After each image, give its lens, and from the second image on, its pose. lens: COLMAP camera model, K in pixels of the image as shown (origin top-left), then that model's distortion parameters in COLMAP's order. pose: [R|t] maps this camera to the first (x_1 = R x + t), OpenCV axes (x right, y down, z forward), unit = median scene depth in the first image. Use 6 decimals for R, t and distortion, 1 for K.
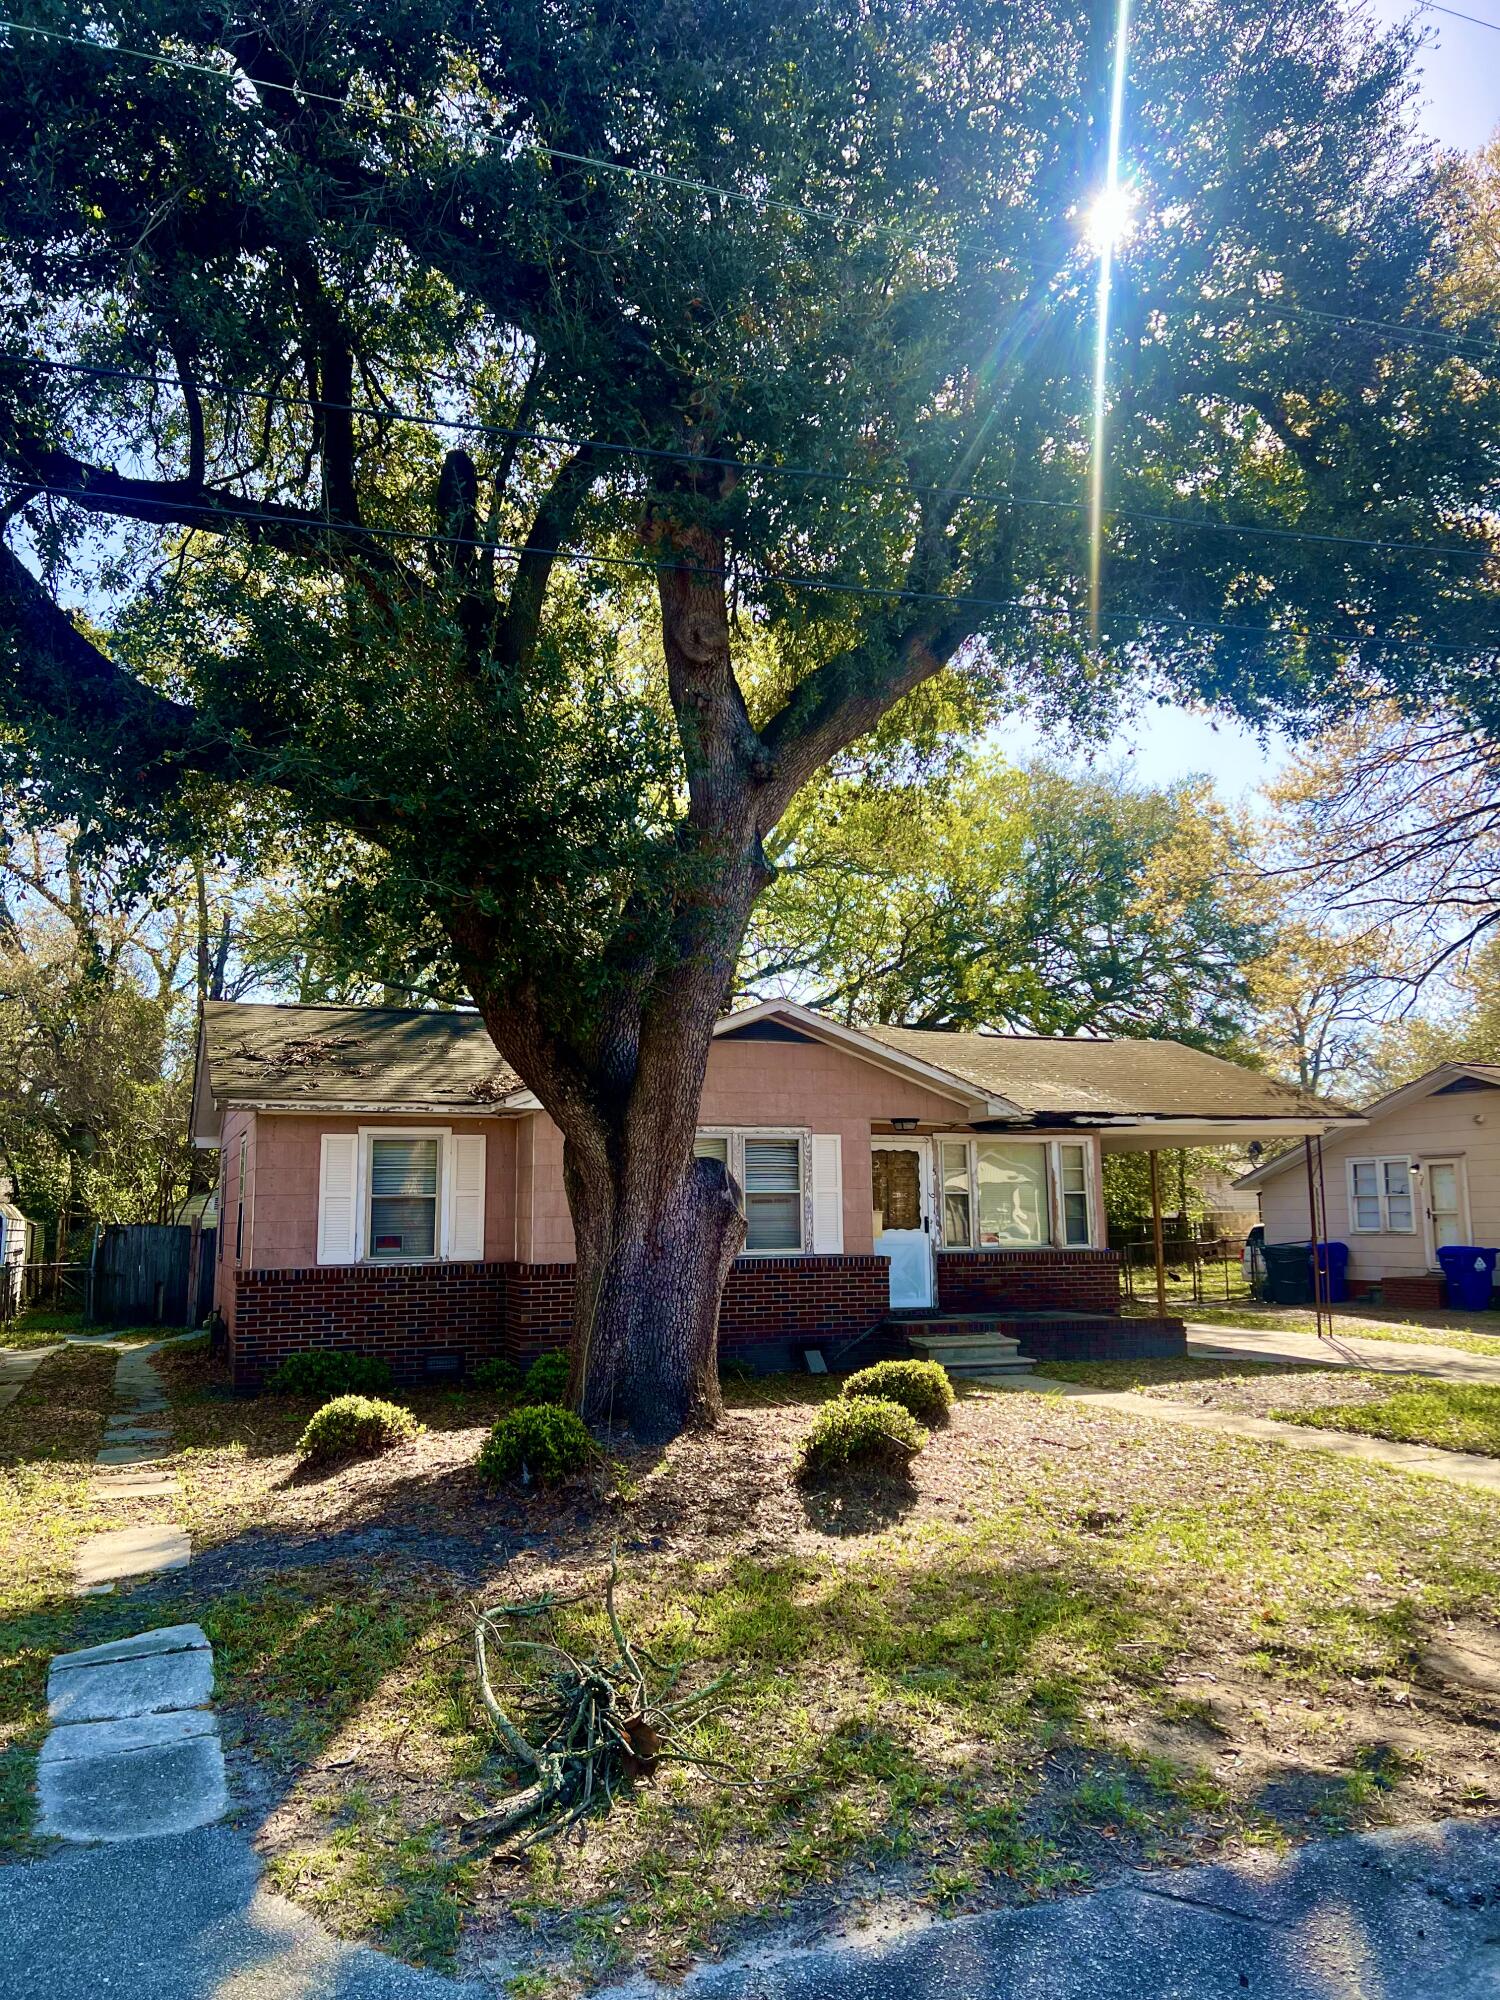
lens RADIAL K [[1515.6, 0, 750.0], [0, 1515.6, 1000.0], [0, 0, 1]] dist [0.062759, -0.080331]
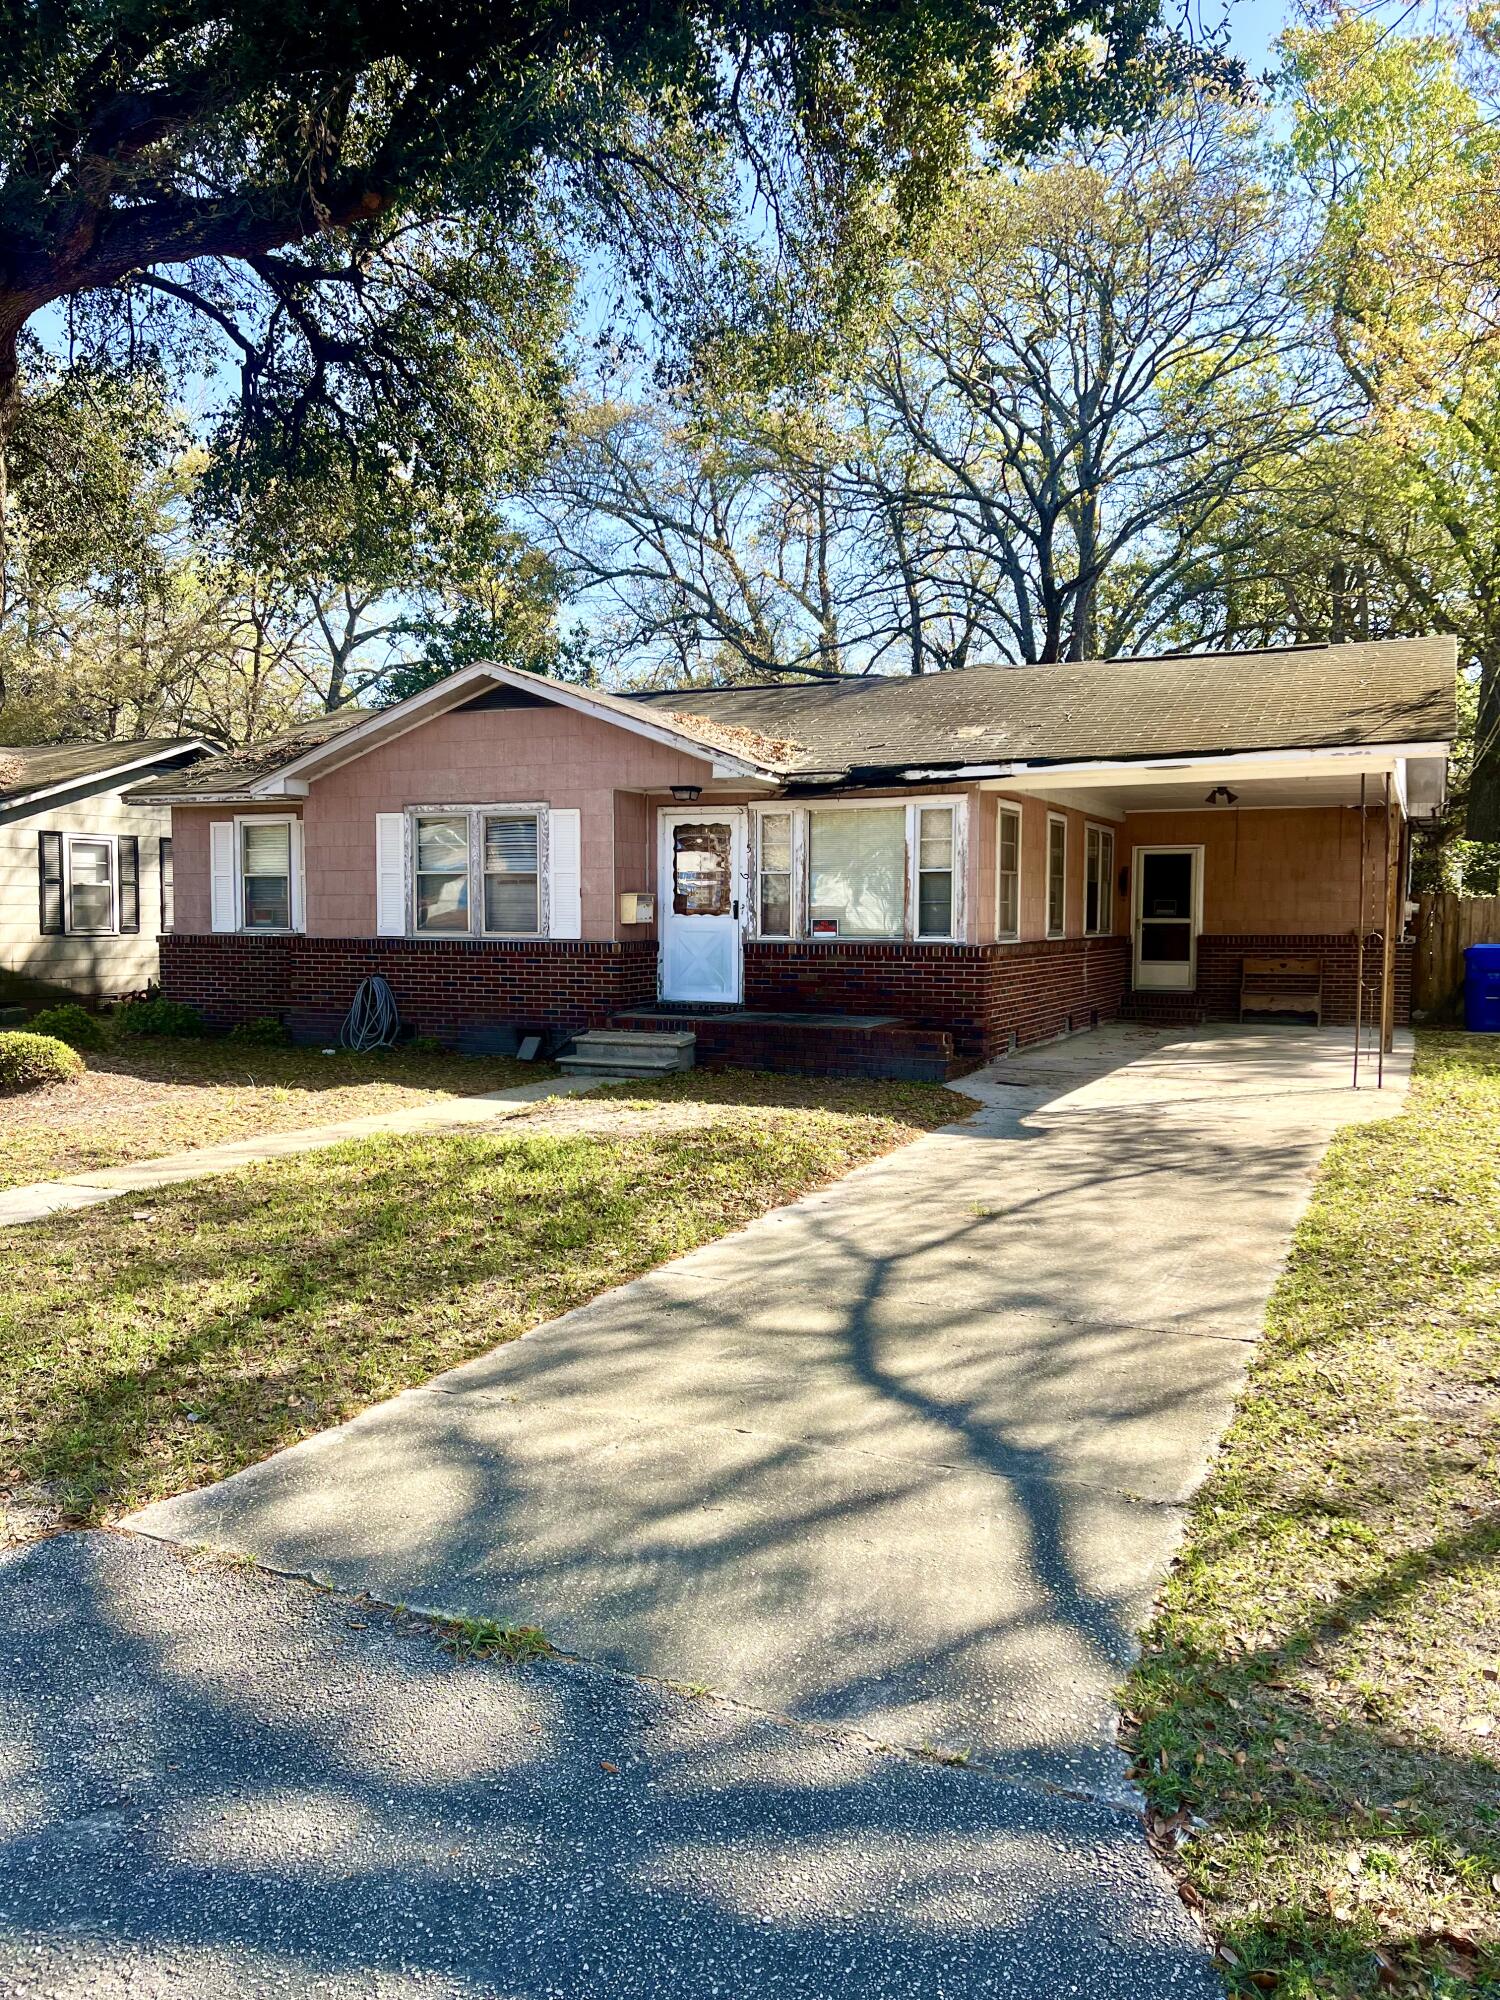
lens RADIAL K [[1514.4, 0, 722.2], [0, 1514.4, 1032.3], [0, 0, 1]] dist [0.089780, -0.146238]
pose [[0.662299, 0.069816, -0.745980, 1.127709], [0.093695, 0.980116, 0.174914, 0.097591], [0.743358, -0.185739, 0.642588, 0.643999]]
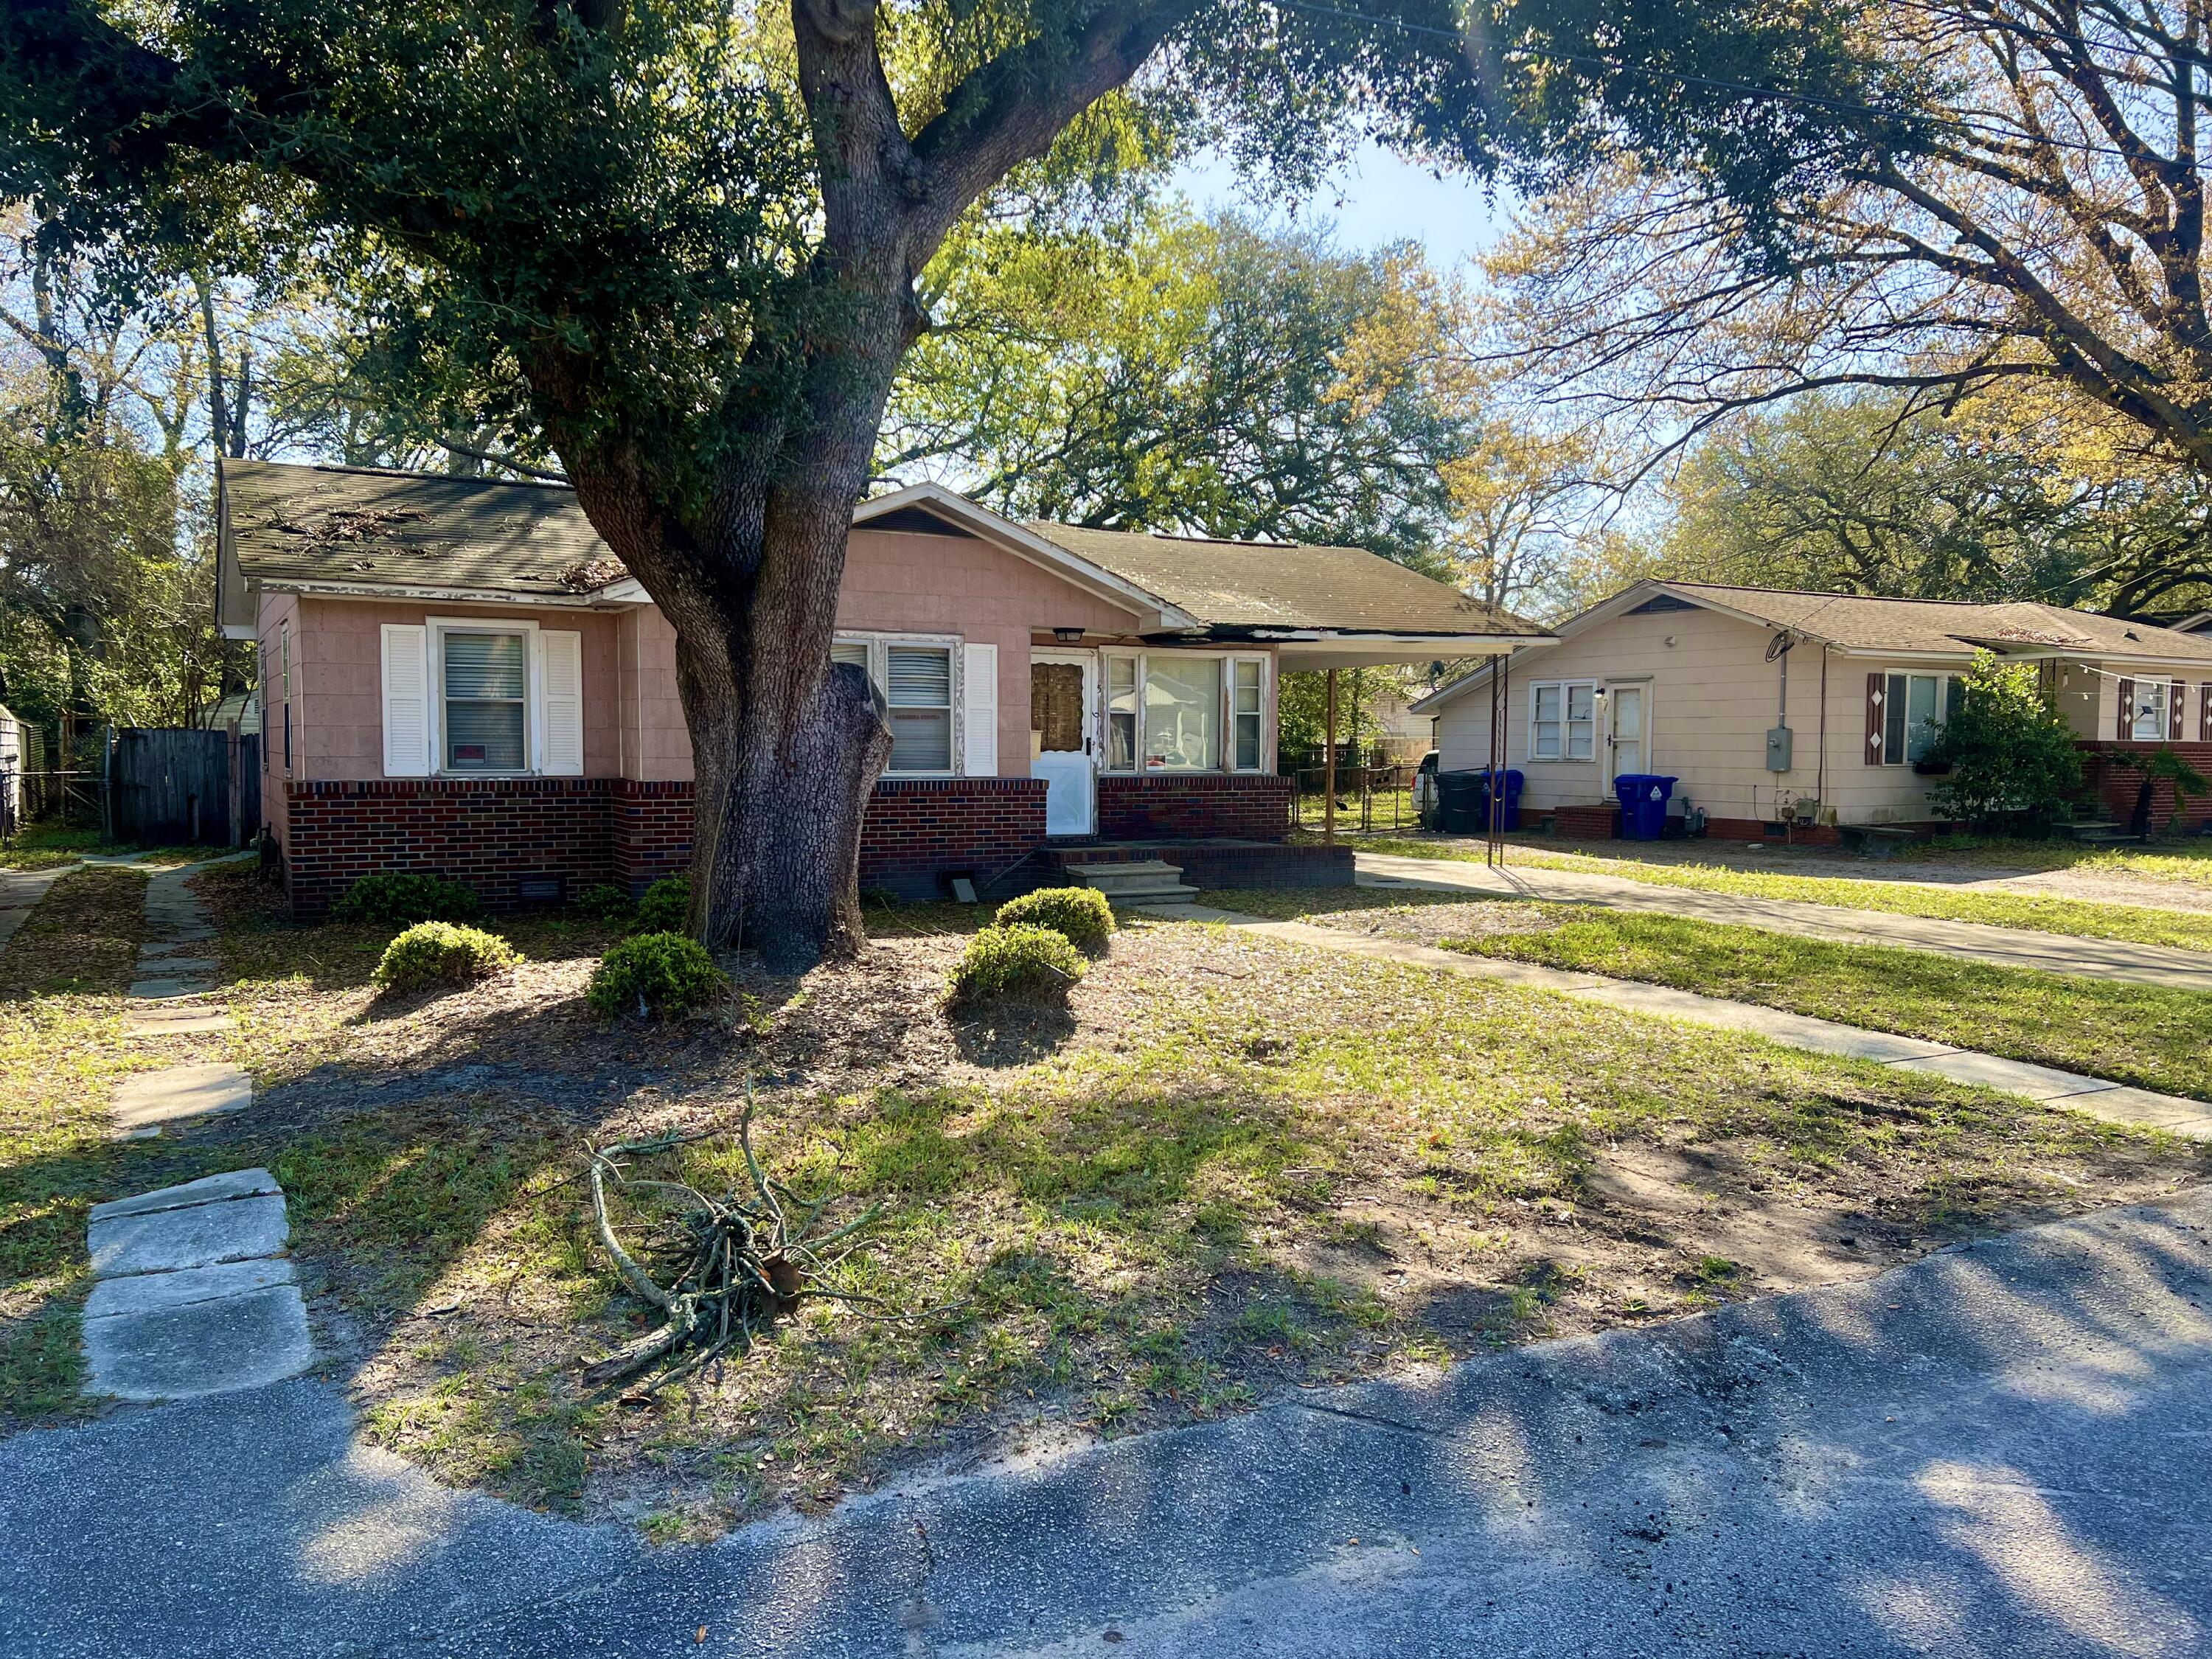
lens RADIAL K [[1676.2, 0, 1095.1], [0, 1676.2, 848.5], [0, 0, 1]] dist [0.062759, -0.080331]
pose [[0.992208, 0.006665, 0.124412, -0.004715], [-0.031927, 0.978825, 0.202192, 0.007625], [-0.120430, -0.204589, 0.971411, 0.017506]]
